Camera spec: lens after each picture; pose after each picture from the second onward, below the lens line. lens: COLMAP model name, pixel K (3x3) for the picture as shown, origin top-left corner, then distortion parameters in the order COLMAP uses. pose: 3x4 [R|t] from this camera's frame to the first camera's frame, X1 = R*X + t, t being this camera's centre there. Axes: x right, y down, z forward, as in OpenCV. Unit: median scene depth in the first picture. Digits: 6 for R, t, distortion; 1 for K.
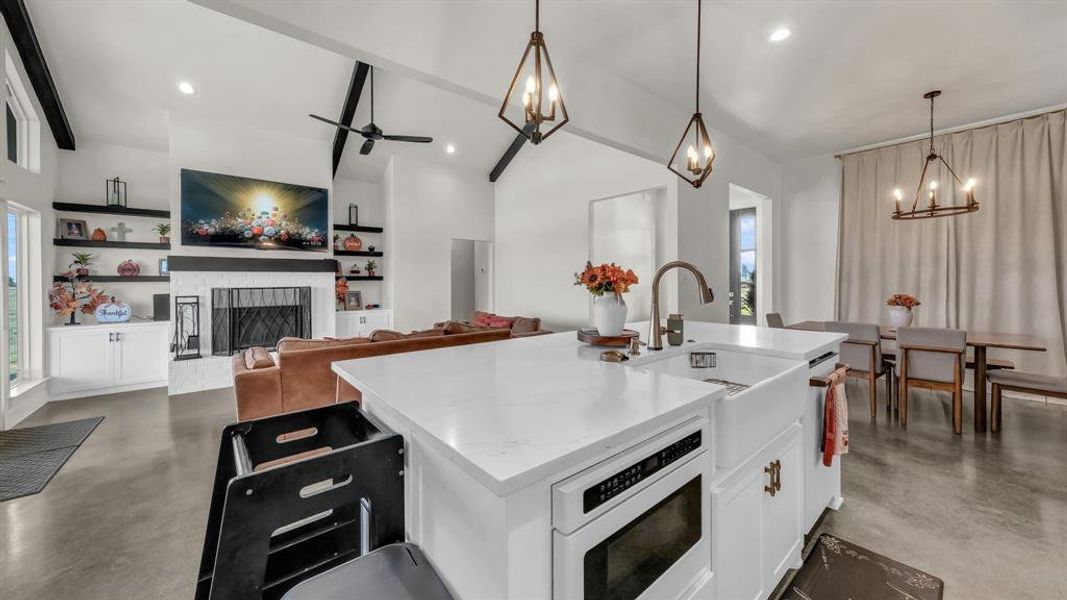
lens RADIAL K [[394.7, 0, 510.7], [0, 394.7, 281.4], [0, 0, 1]] dist [0.008663, 0.000361]
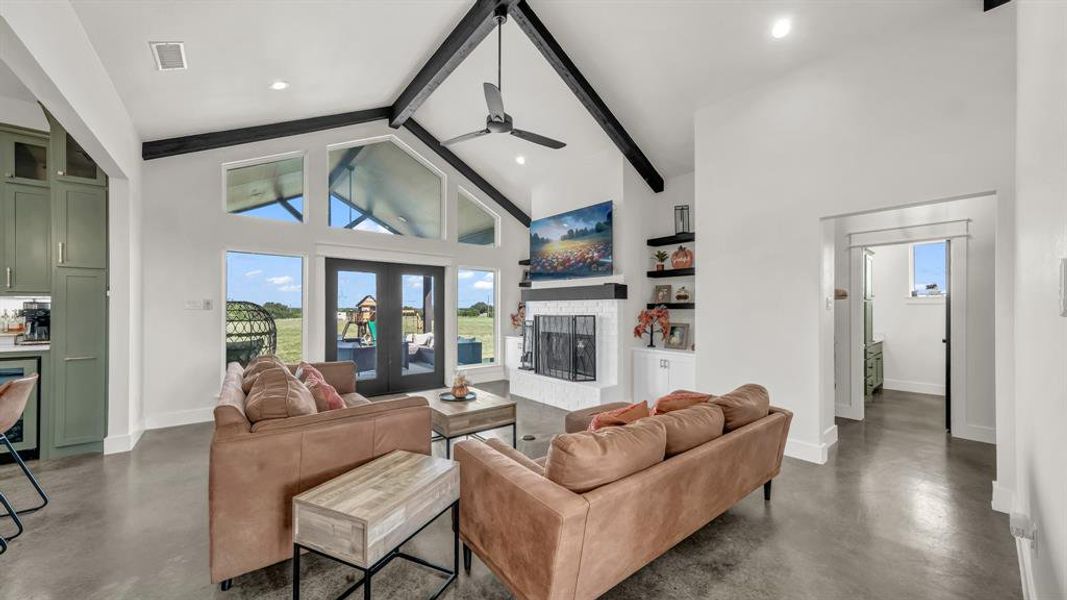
lens RADIAL K [[378.1, 0, 534.9], [0, 378.1, 302.2], [0, 0, 1]] dist [0.004153, 0.000678]
pose [[0.063580, -0.014429, -0.997872, 0.398164], [-0.003719, 0.999885, -0.014695, -0.004355], [0.997970, 0.004645, 0.063519, 0.920017]]
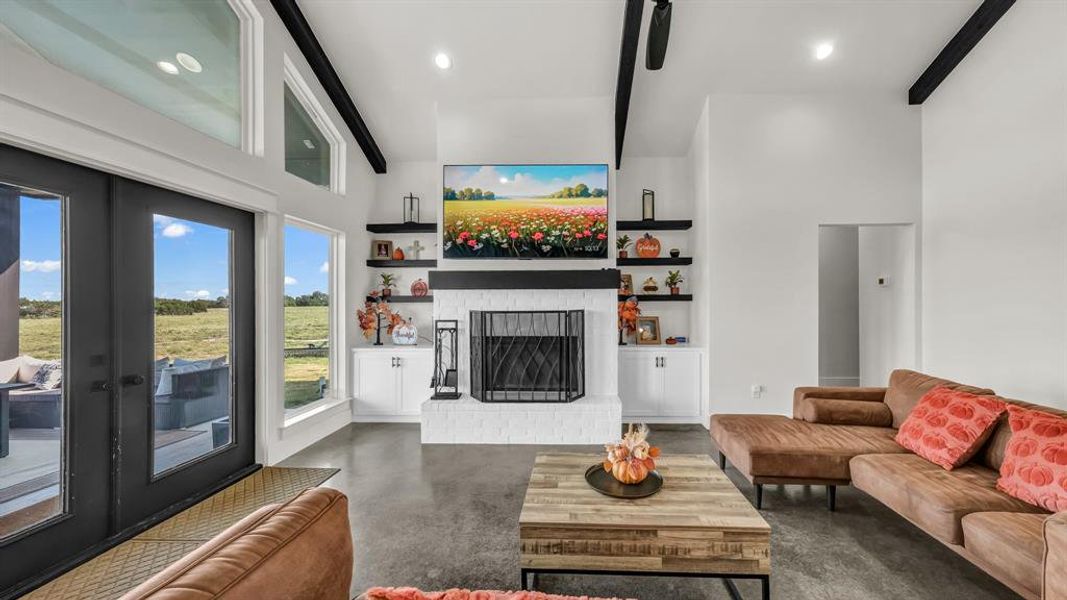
lens RADIAL K [[378.1, 0, 553.4], [0, 378.1, 302.8], [0, 0, 1]] dist [0.004153, 0.000678]
pose [[0.779305, 0.003469, -0.626635, -0.153971], [-0.002337, 0.999994, 0.002629, -0.000654], [0.626640, -0.000585, 0.779309, 0.518141]]
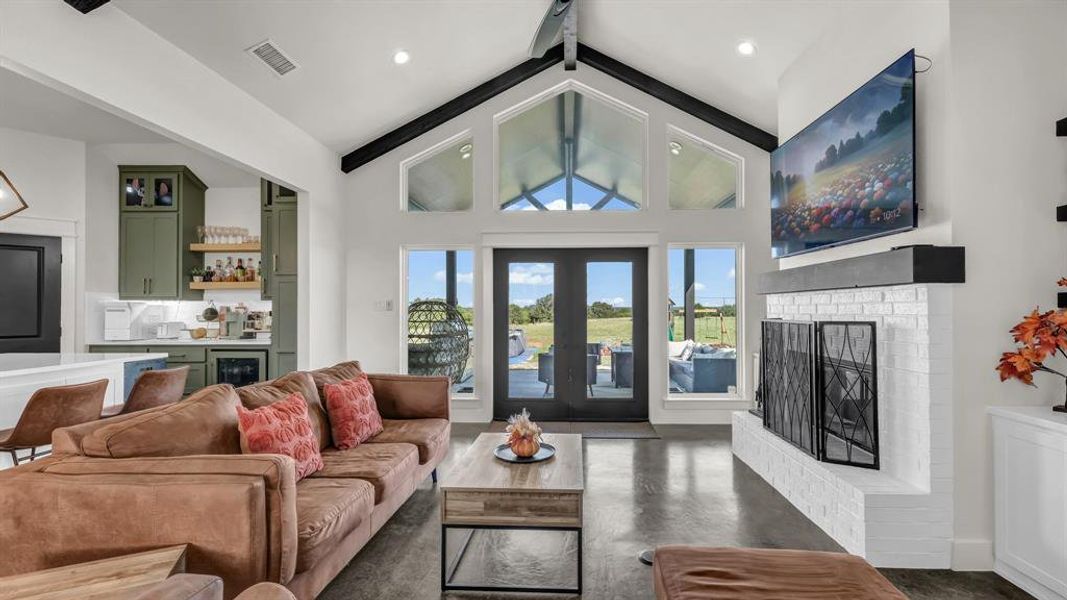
lens RADIAL K [[453.2, 0, 548.5], [0, 453.2, 300.8], [0, 0, 1]] dist [-0.000833, 0.000608]
pose [[-0.614385, -0.008282, -0.788963, 0.072991], [0.003124, 0.999912, -0.012929, -0.004297], [0.789000, -0.010408, -0.614305, 1.163403]]
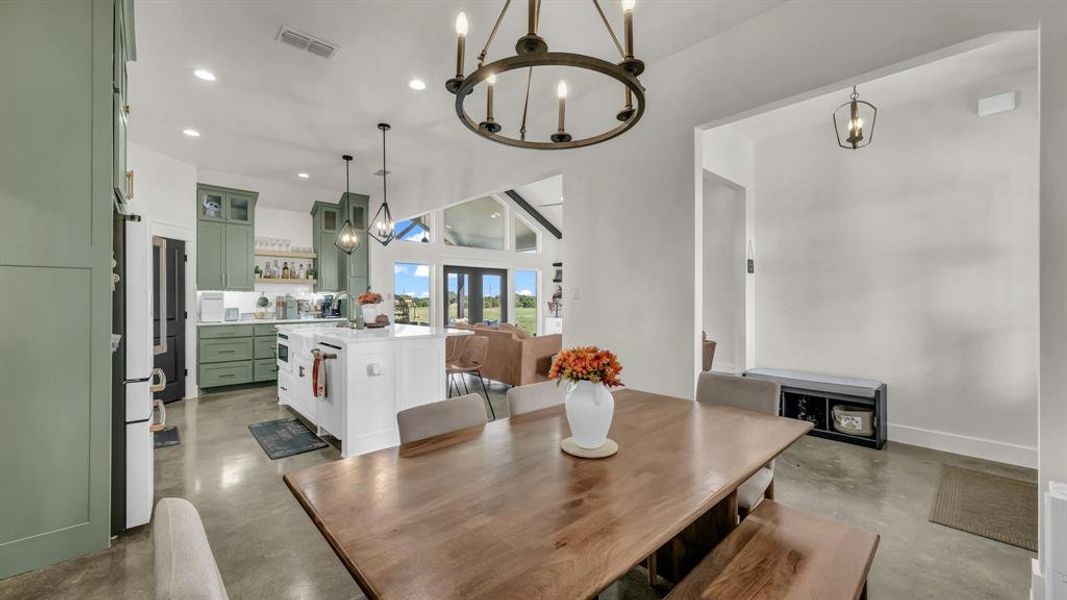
lens RADIAL K [[414.7, 0, 530.6], [0, 414.7, 299.1], [0, 0, 1]] dist [0.010488, 0.000176]
pose [[0.108791, 0.000107, -0.994065, 1.144223], [0.002920, 0.999996, 0.000428, 0.005433], [0.994060, -0.002949, 0.108790, 0.584293]]
